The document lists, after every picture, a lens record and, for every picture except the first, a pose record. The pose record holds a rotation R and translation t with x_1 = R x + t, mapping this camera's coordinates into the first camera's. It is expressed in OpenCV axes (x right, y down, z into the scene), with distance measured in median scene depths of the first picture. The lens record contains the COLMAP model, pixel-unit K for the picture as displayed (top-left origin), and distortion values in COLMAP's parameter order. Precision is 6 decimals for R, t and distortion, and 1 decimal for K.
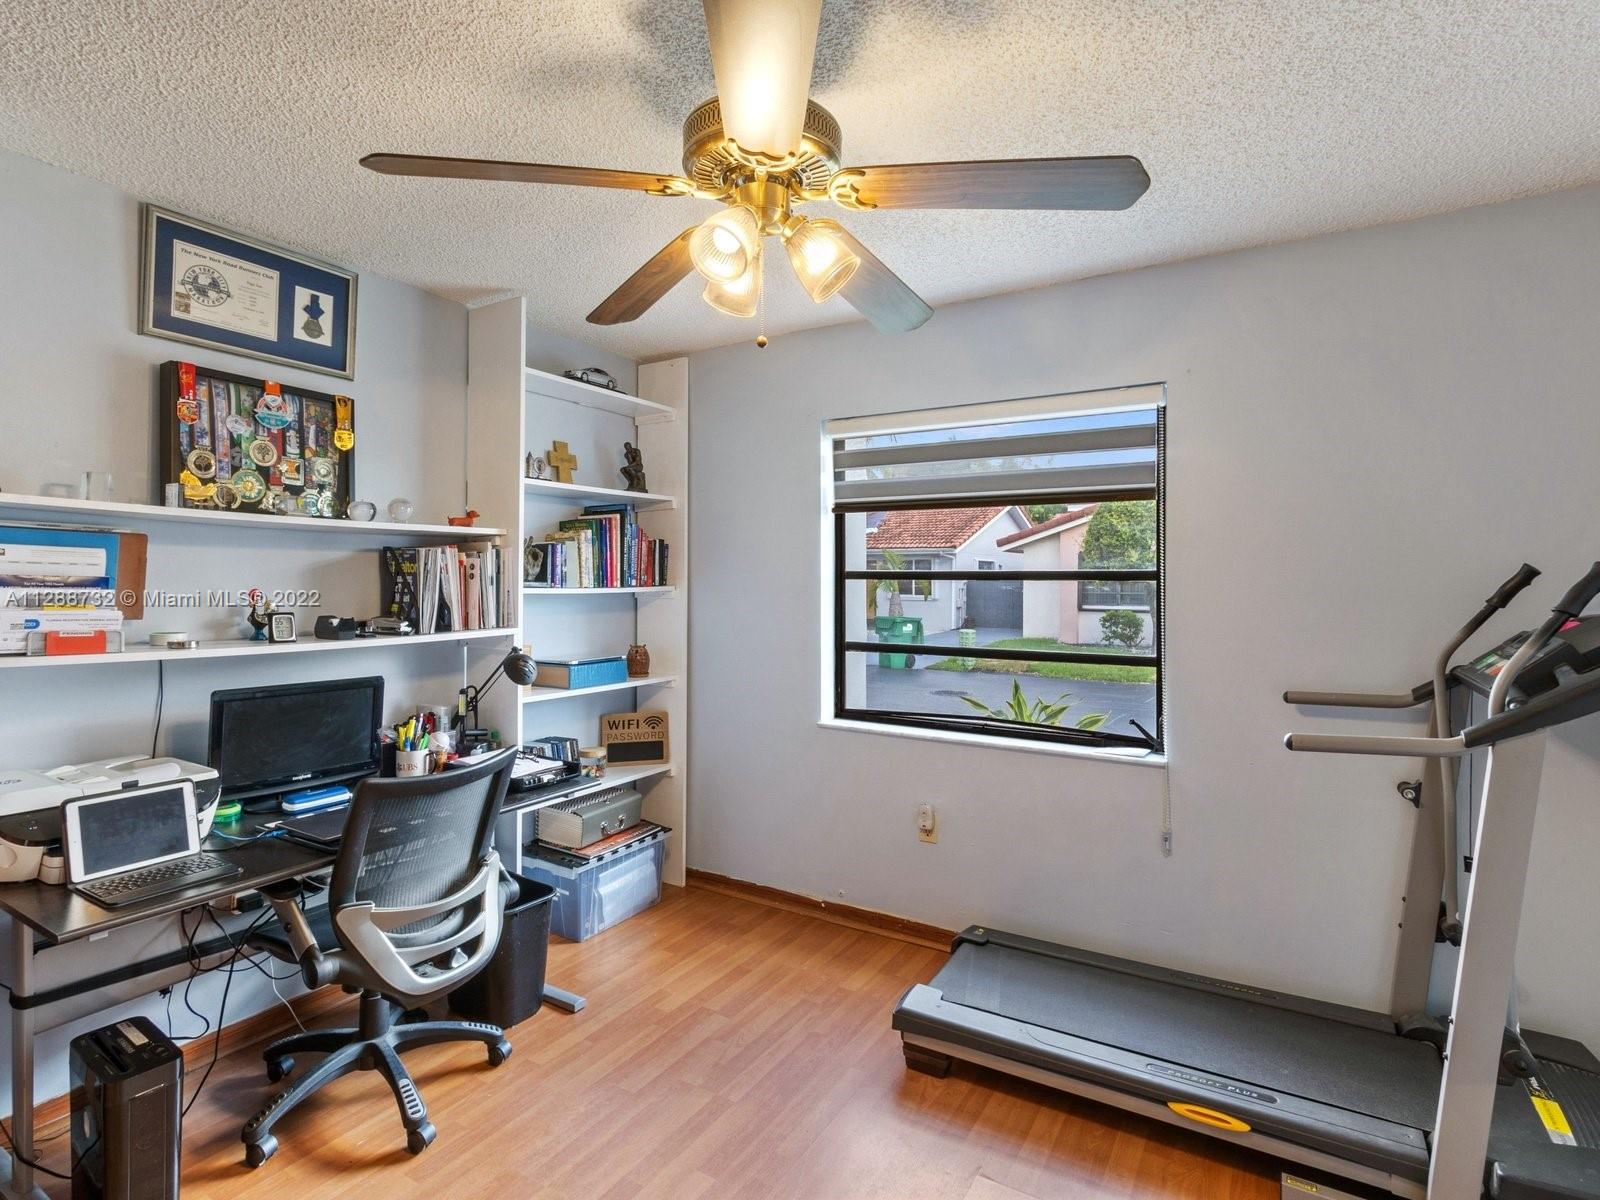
lens RADIAL K [[829.1, 0, 798.9], [0, 829.1, 594.6], [0, 0, 1]] dist [0.007062, 0.001180]
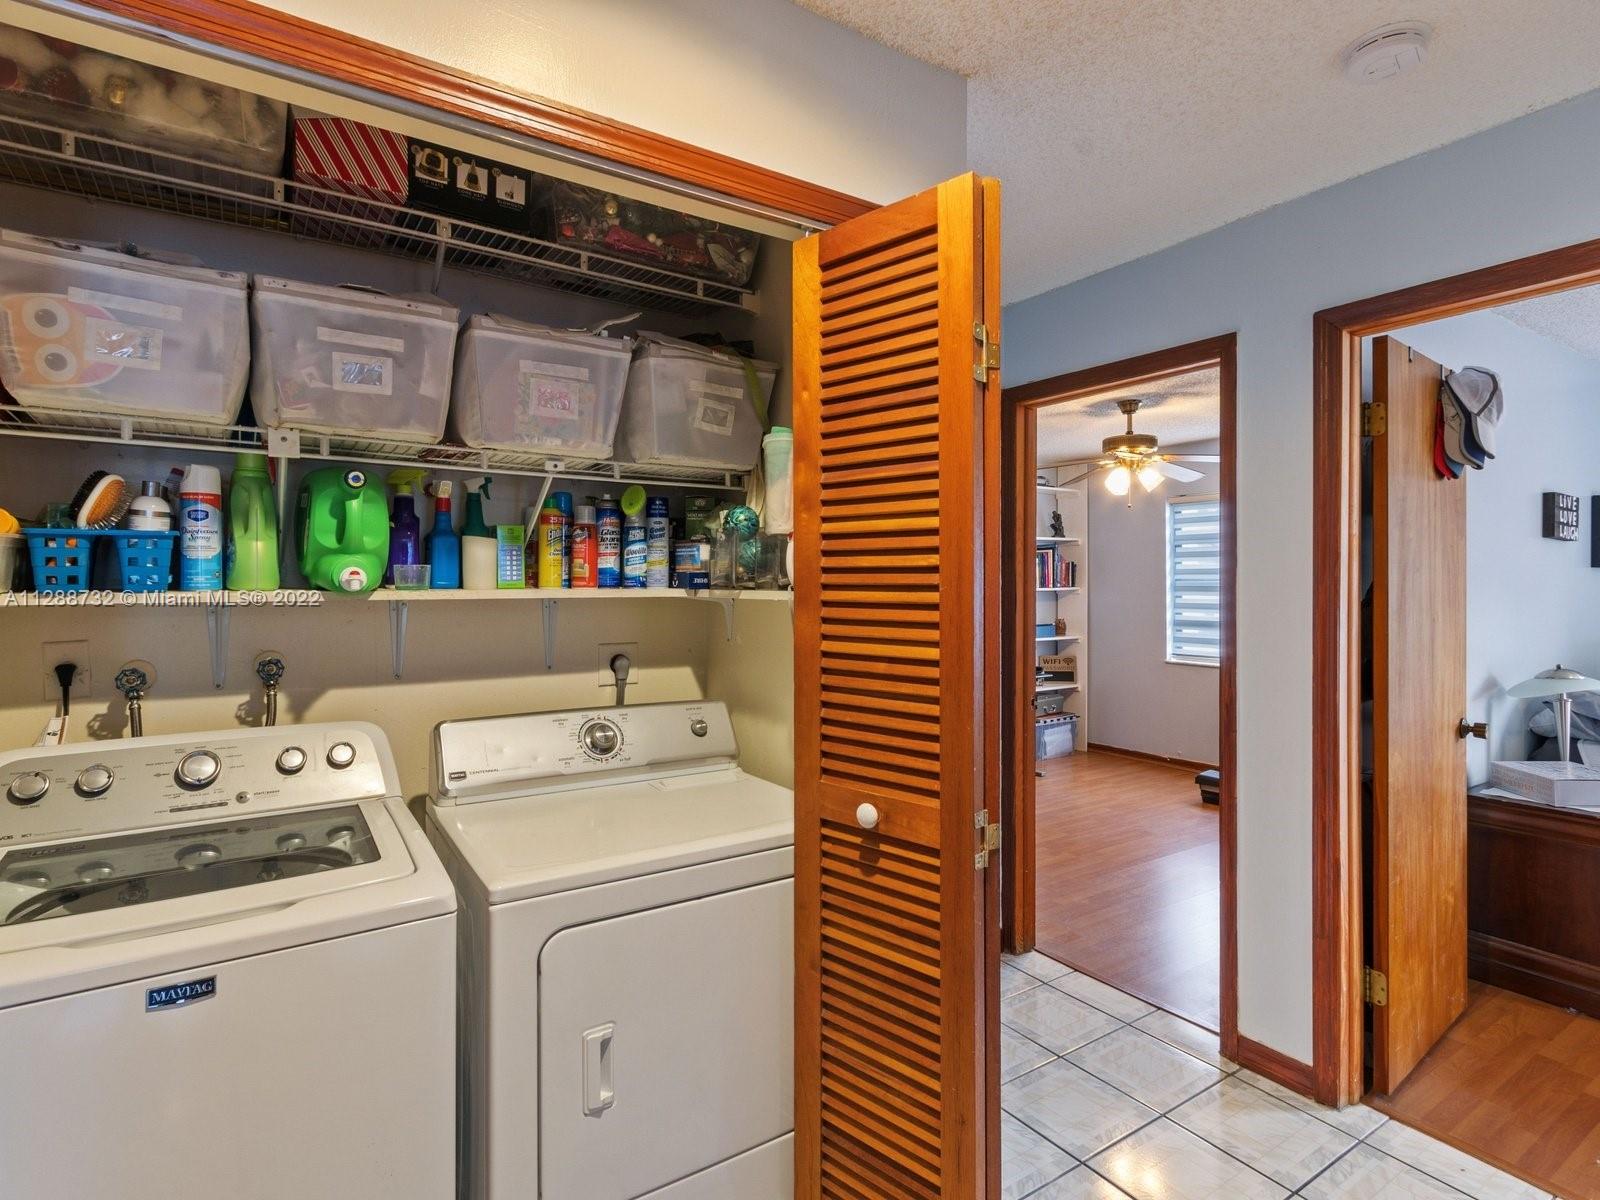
lens RADIAL K [[829.1, 0, 786.6], [0, 829.1, 597.2], [0, 0, 1]] dist [0.007062, 0.001180]
pose [[0.905120, -0.004356, -0.425134, 0.044091], [0.005640, 0.999983, 0.001760, 0.006088], [0.425119, -0.003990, 0.905129, -0.961824]]
